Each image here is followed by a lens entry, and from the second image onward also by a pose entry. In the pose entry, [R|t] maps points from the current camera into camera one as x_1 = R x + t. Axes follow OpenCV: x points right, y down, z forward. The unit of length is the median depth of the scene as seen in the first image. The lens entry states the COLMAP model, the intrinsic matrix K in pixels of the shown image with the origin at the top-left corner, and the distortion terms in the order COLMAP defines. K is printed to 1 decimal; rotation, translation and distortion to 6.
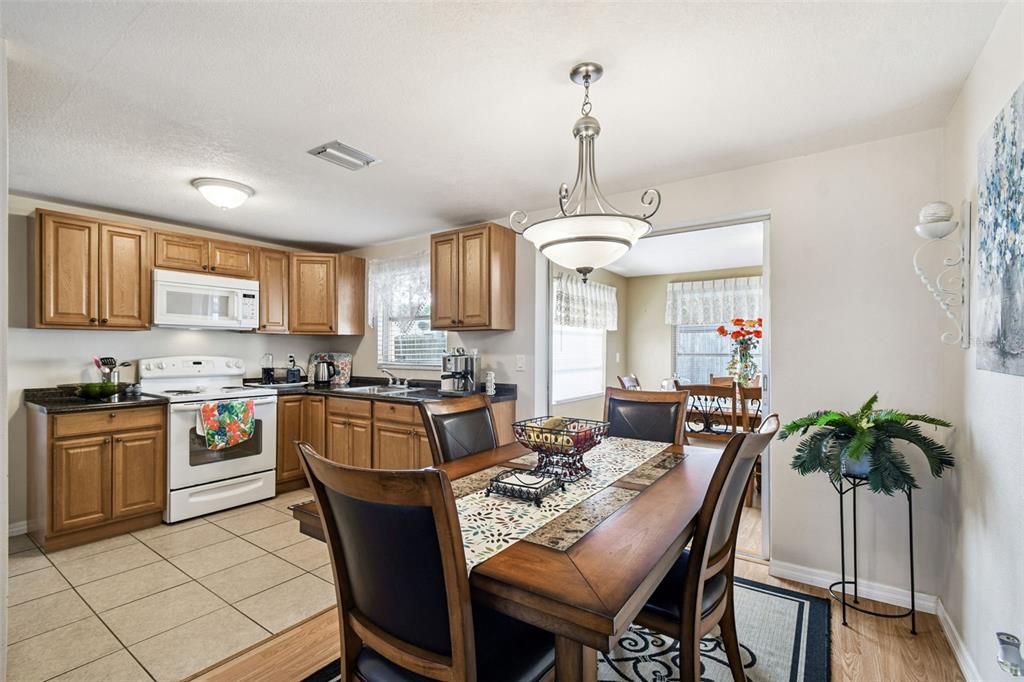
lens RADIAL K [[456.3, 0, 505.6], [0, 456.3, 348.0], [0, 0, 1]] dist [0.002526, -0.006673]
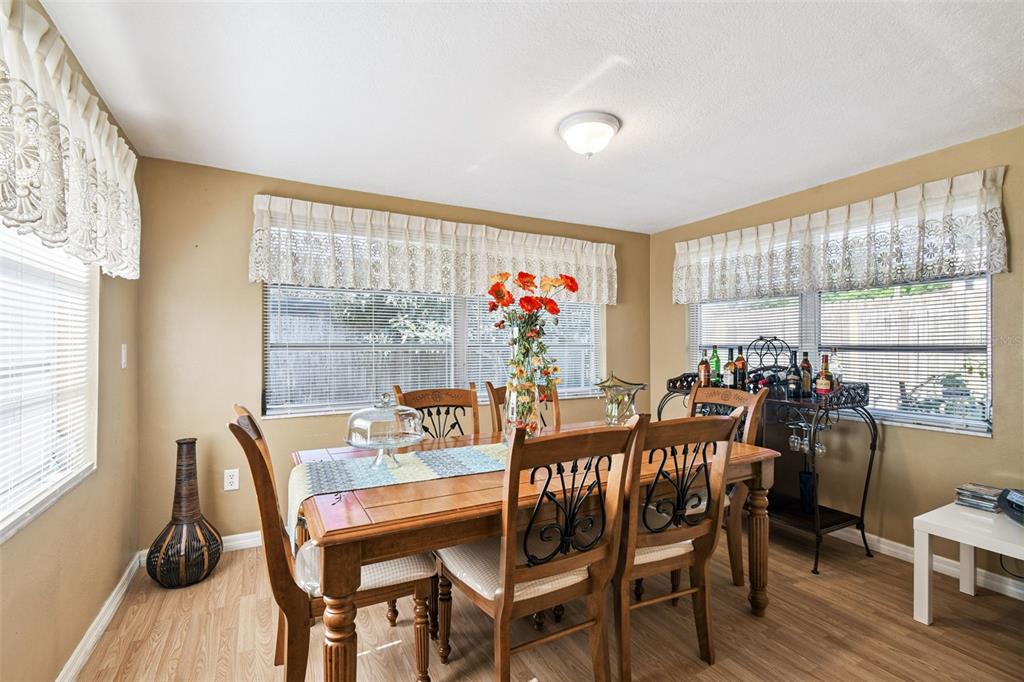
lens RADIAL K [[456.3, 0, 509.5], [0, 456.3, 338.1], [0, 0, 1]] dist [0.002526, -0.006673]
pose [[0.437577, 0.008420, 0.899141, 0.084484], [-0.010629, 0.999935, -0.004192, 0.008692], [-0.899118, -0.007723, 0.437638, 0.948390]]
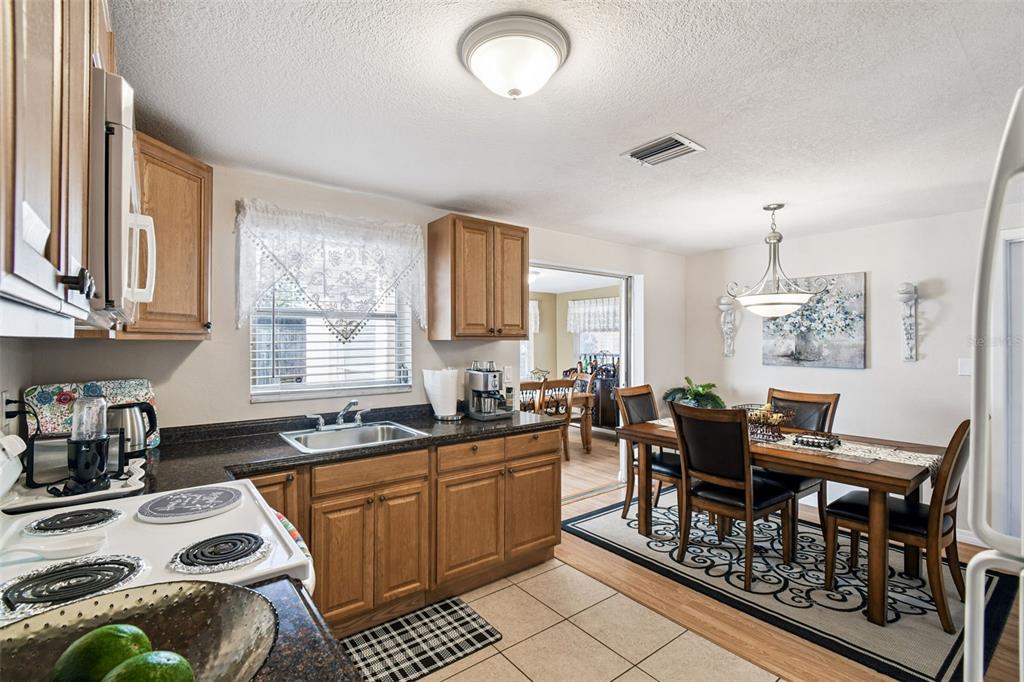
lens RADIAL K [[456.3, 0, 501.8], [0, 456.3, 342.0], [0, 0, 1]] dist [0.002526, -0.006673]
pose [[0.302766, 0.002481, 0.953062, -0.896630], [-0.002854, 0.999994, -0.001696, -0.034387], [-0.953061, -0.002207, 0.302771, 0.716497]]
